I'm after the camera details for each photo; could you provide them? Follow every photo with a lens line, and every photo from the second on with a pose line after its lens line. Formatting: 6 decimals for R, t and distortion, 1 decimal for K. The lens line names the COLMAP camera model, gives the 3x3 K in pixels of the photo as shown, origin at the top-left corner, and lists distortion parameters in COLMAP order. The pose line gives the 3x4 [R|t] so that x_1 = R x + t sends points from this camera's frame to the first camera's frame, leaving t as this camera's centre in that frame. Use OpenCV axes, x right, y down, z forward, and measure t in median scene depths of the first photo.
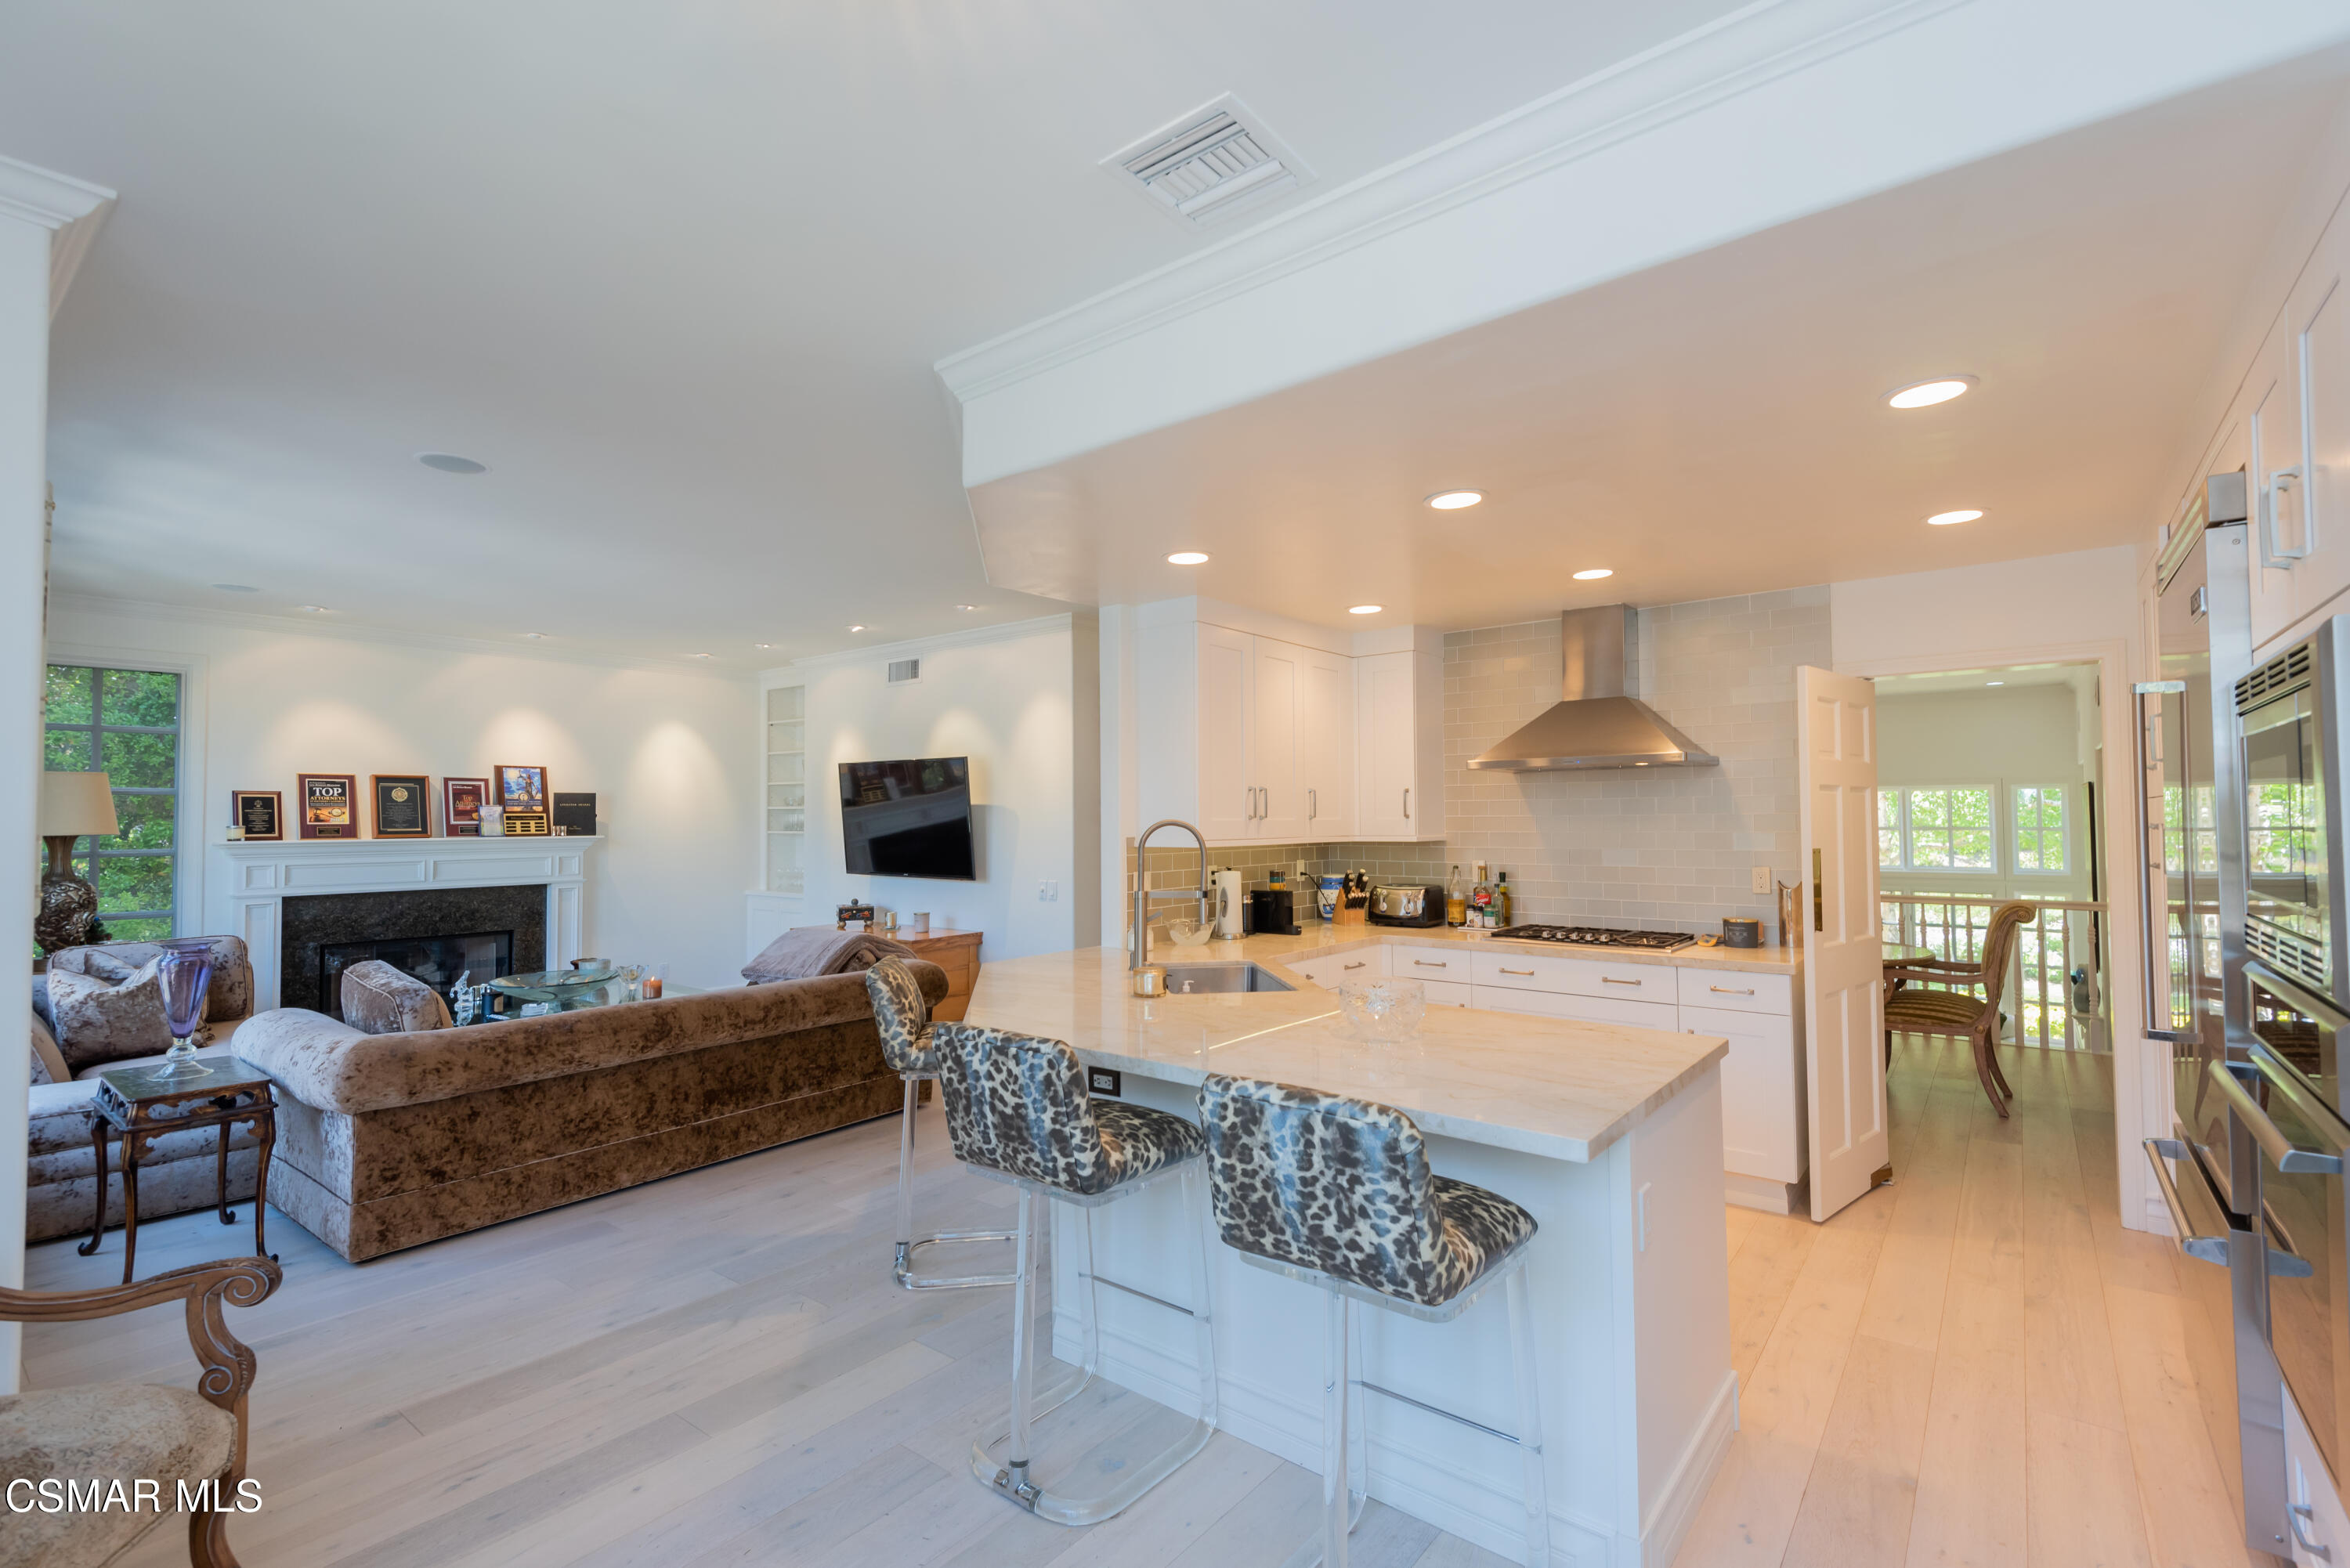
lens RADIAL K [[1055.0, 0, 1213.0], [0, 1055.0, 783.6], [0, 0, 1]] dist [-0.015235, -0.000653]
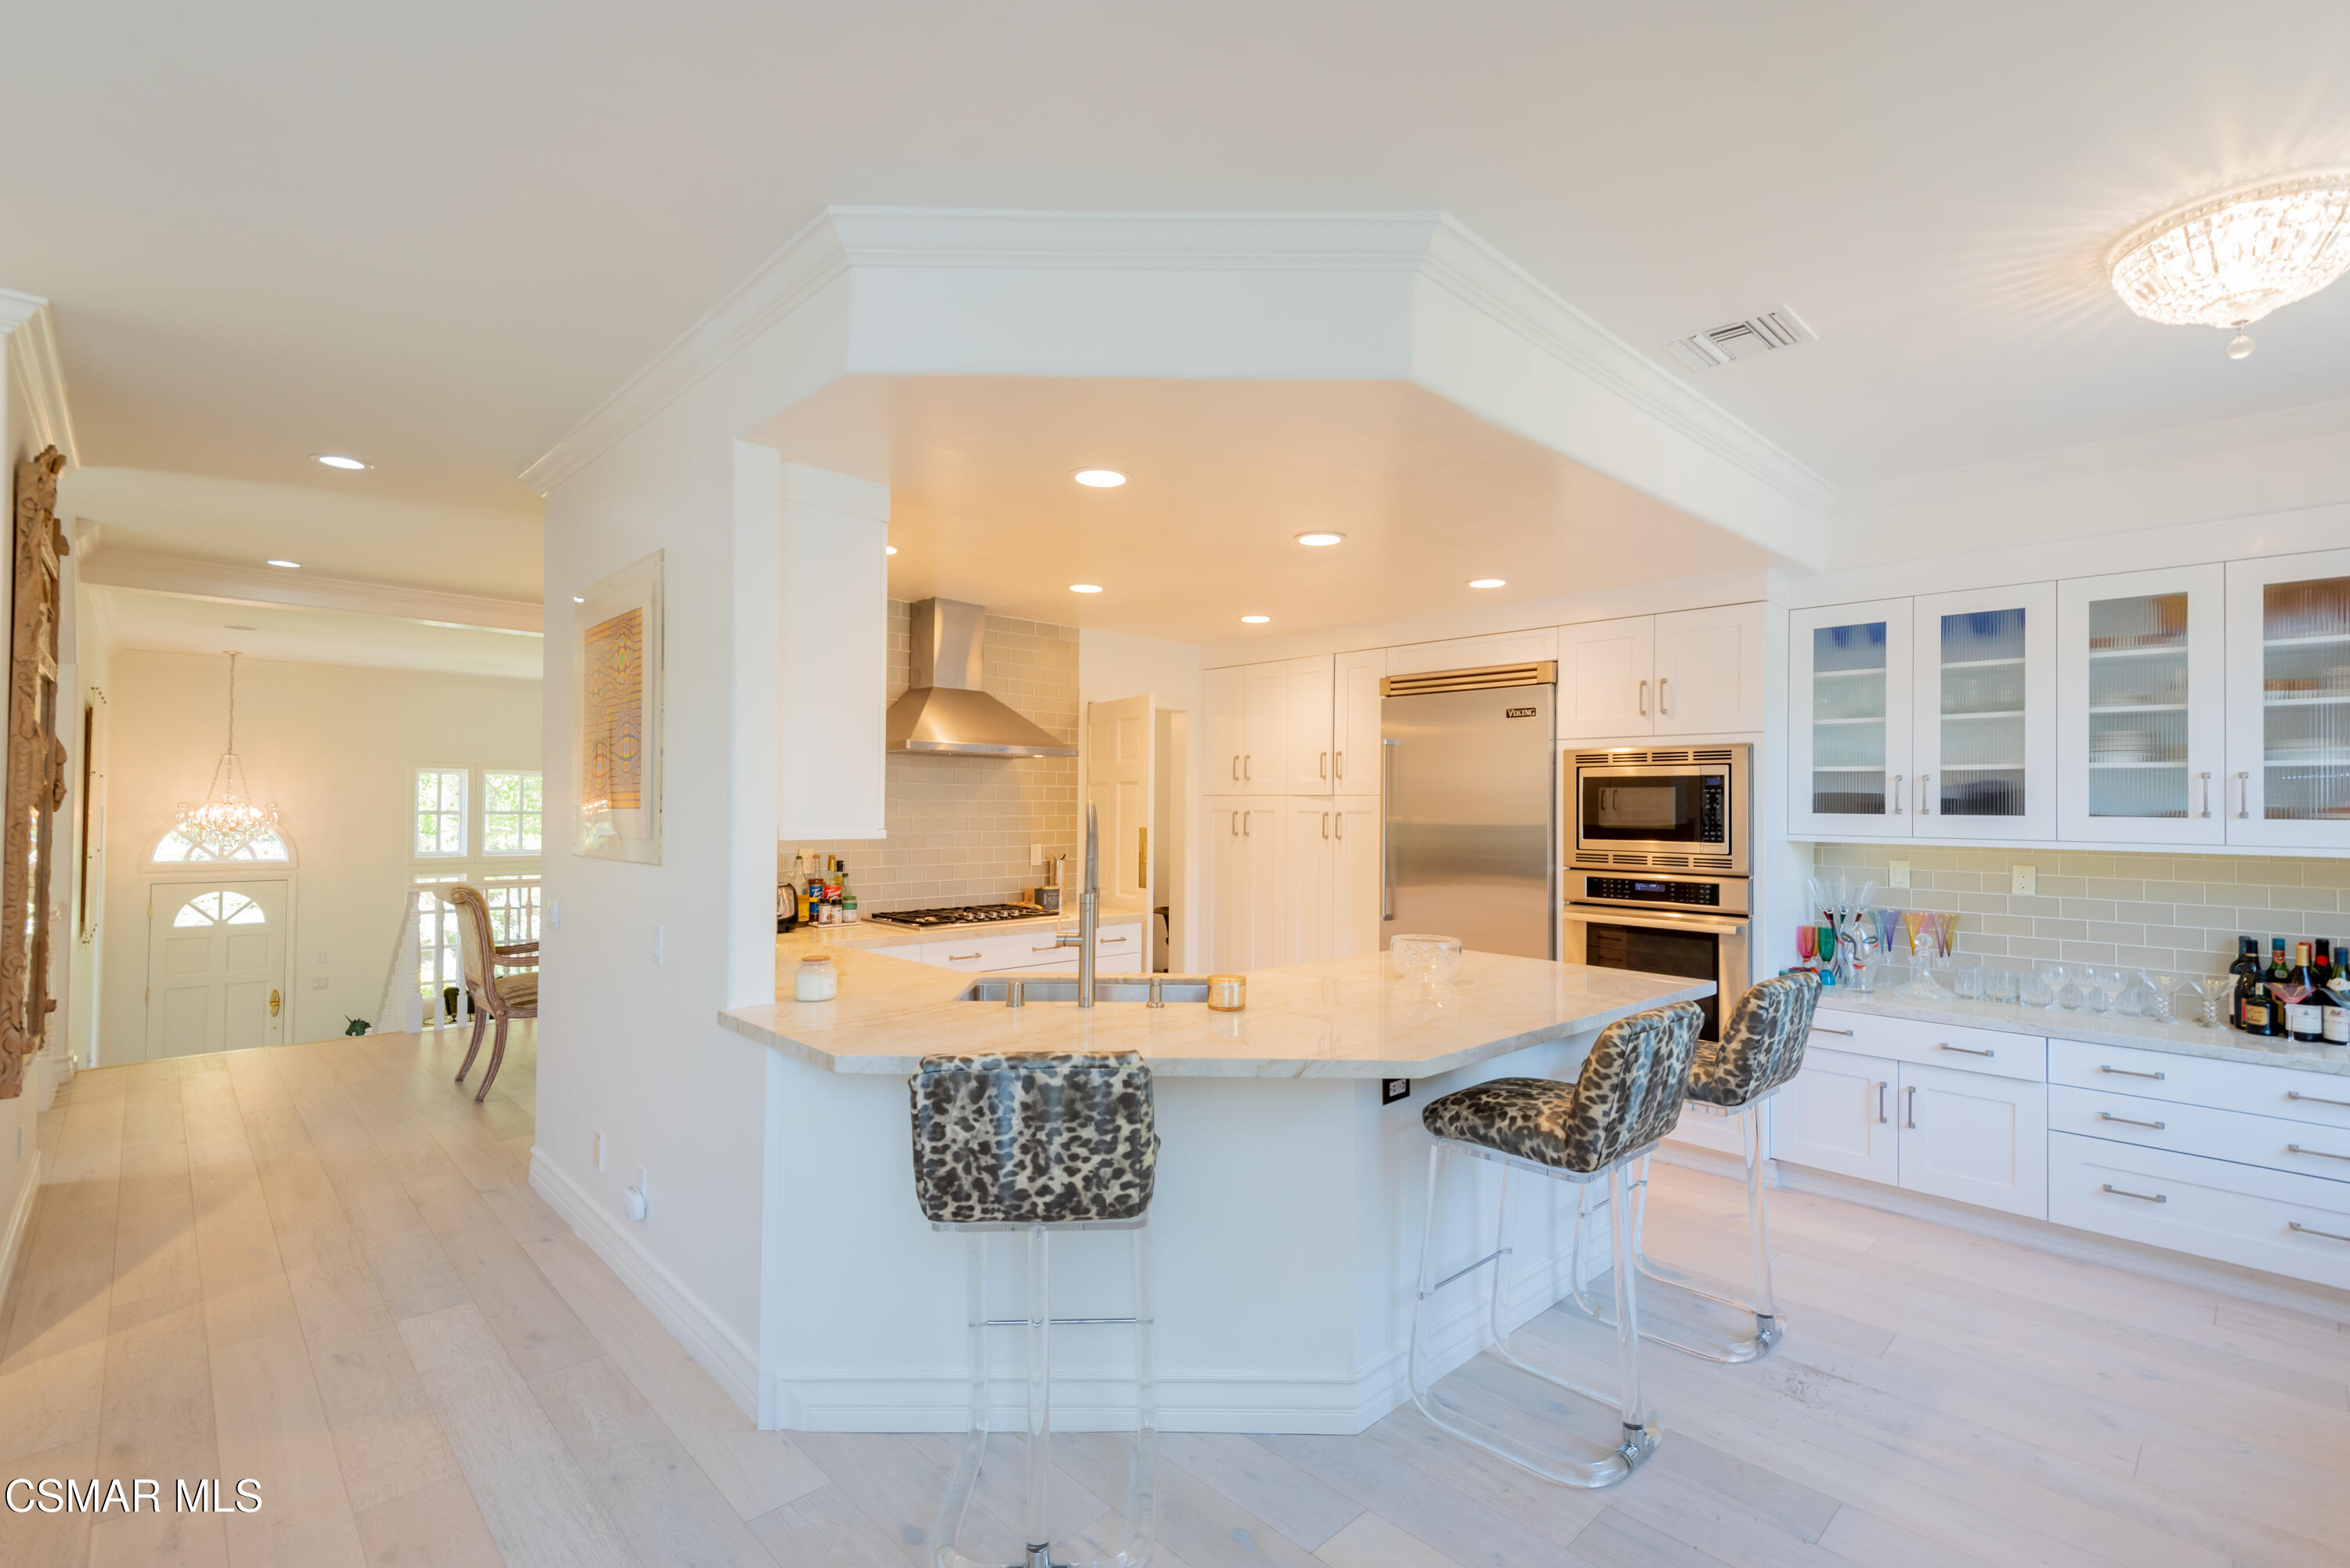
lens RADIAL K [[1070.0, 0, 1172.1], [0, 1070.0, 789.9], [0, 0, 1]] dist [0.041482, -0.028761]
pose [[0.160622, 0.015990, 0.986886, -0.453442], [-0.036159, 0.999293, -0.010306, 0.019863], [-0.986353, -0.034030, 0.161087, 0.447636]]
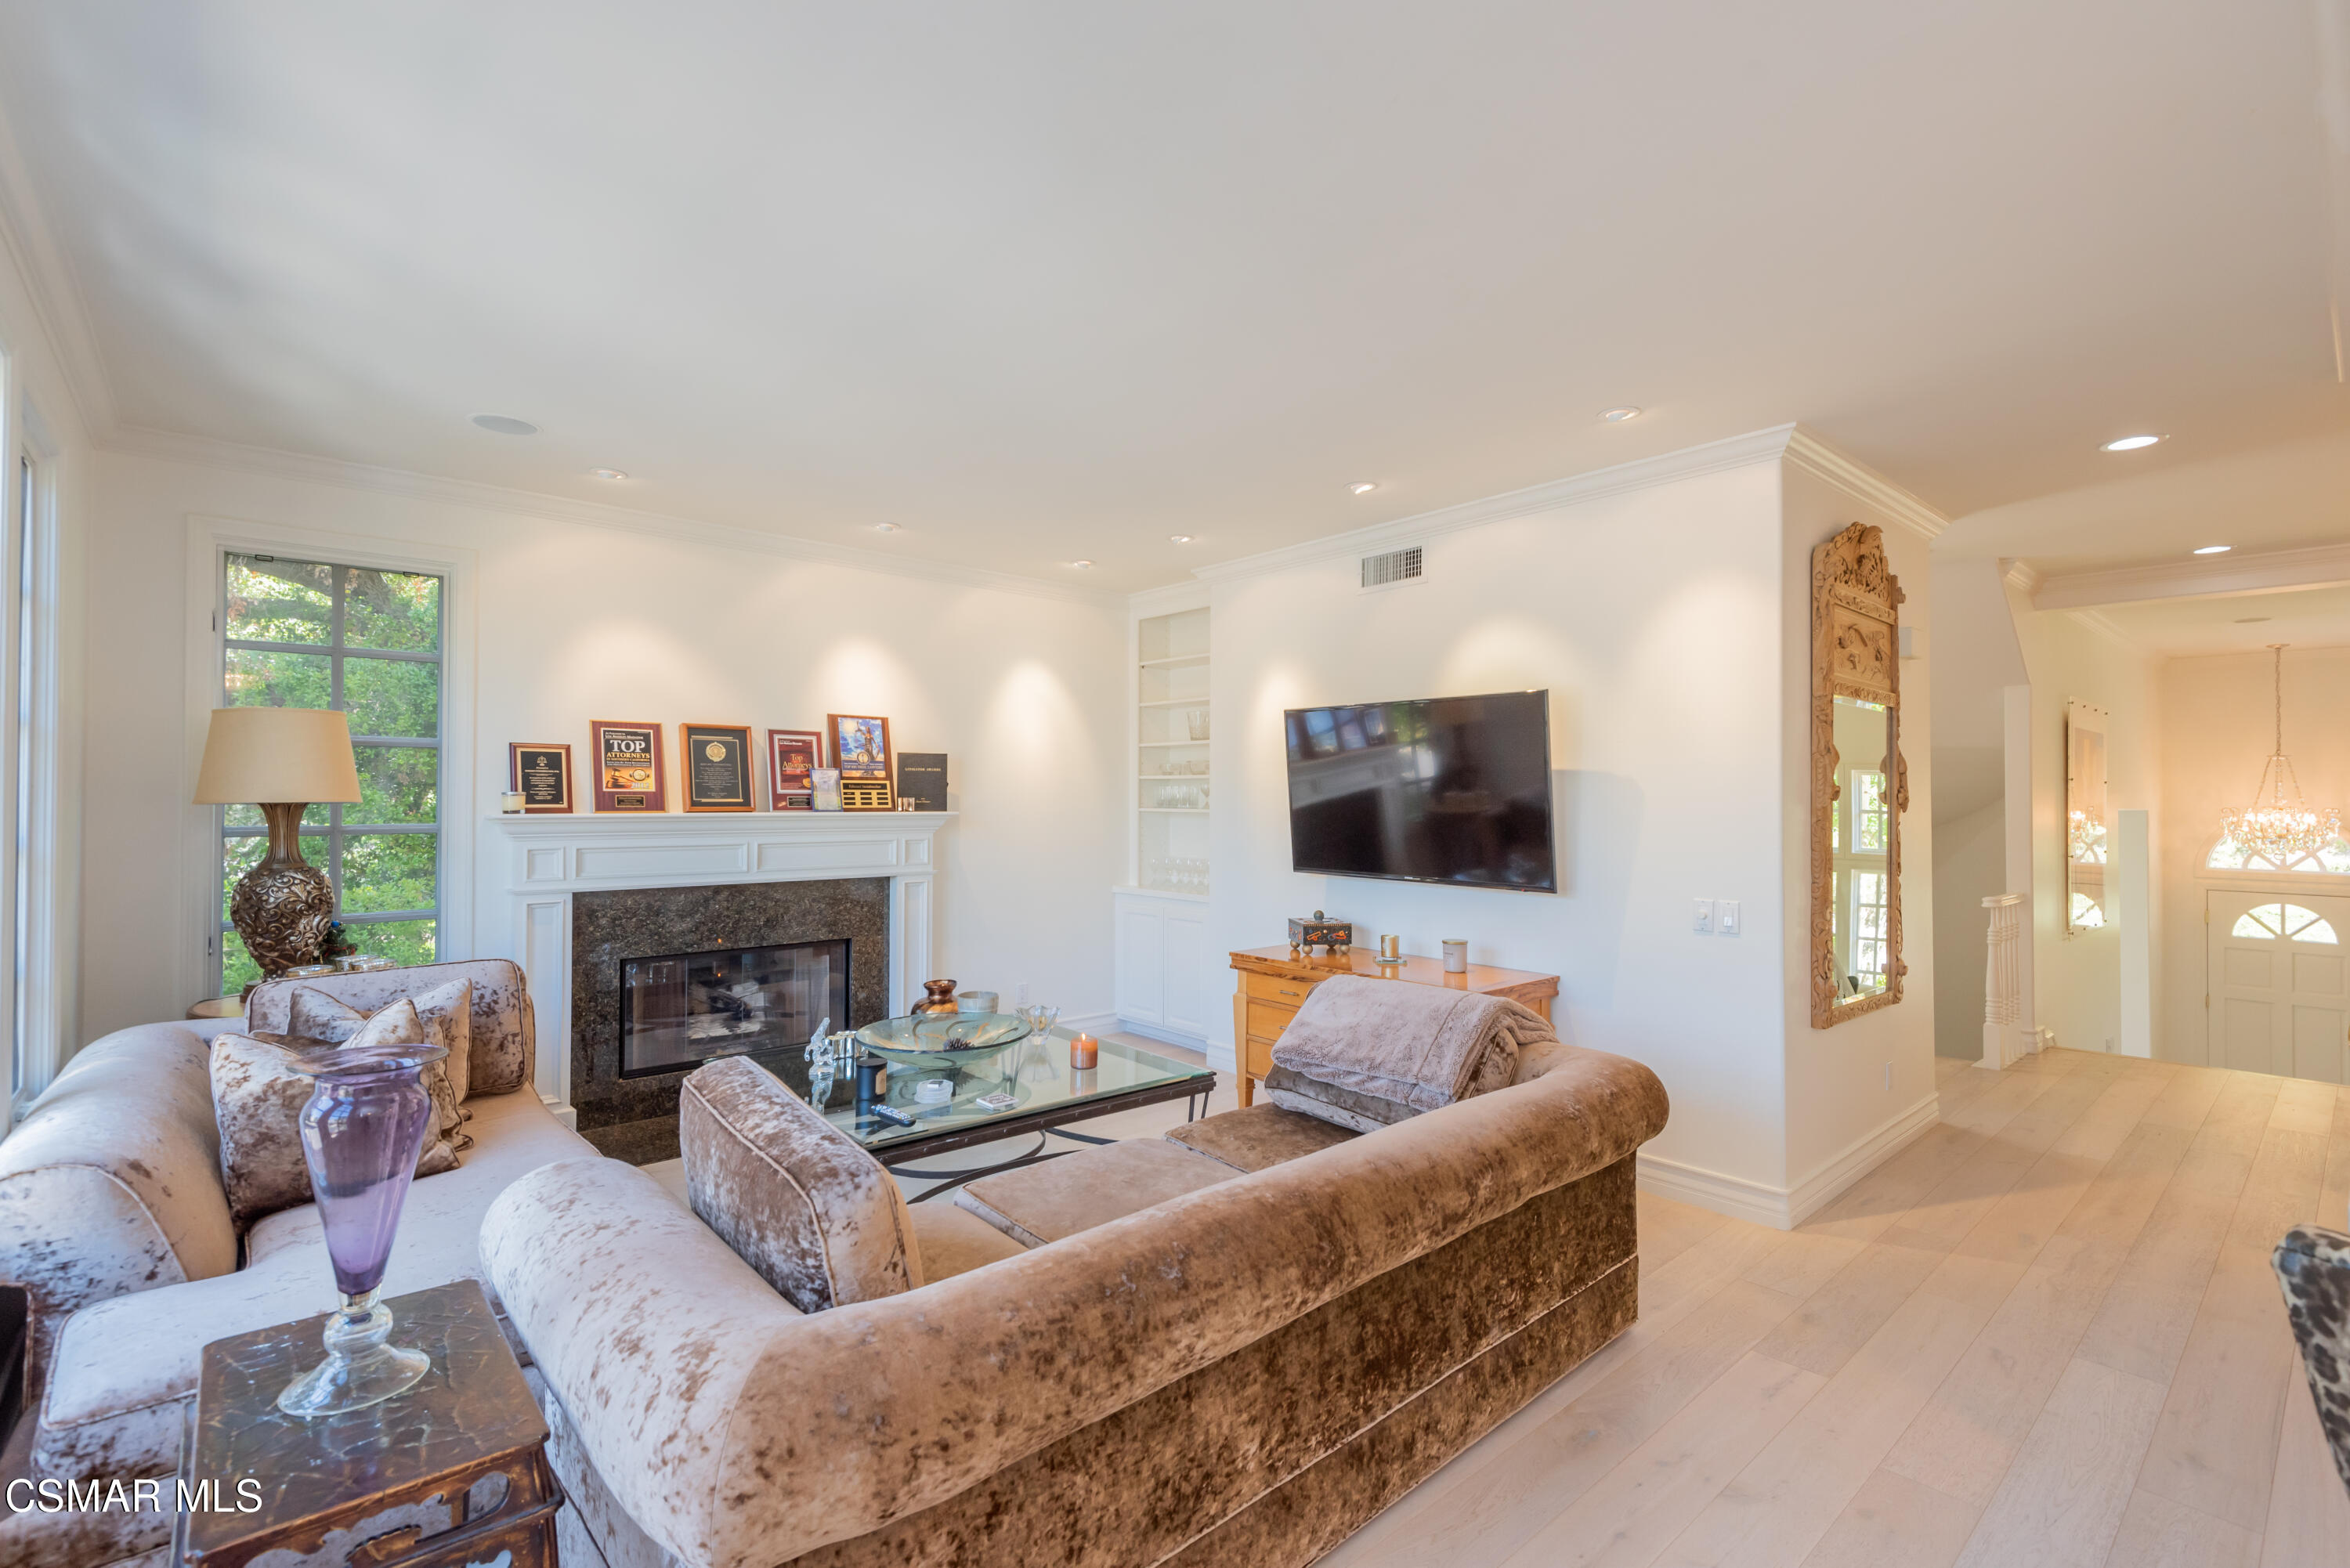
lens RADIAL K [[1070.0, 0, 1172.1], [0, 1070.0, 789.9], [0, 0, 1]] dist [0.041482, -0.028761]
pose [[0.975442, 0.008959, -0.220073, -0.310980], [-0.003589, 0.999686, 0.024792, 0.017586], [0.220226, -0.023393, 0.975168, 0.347738]]
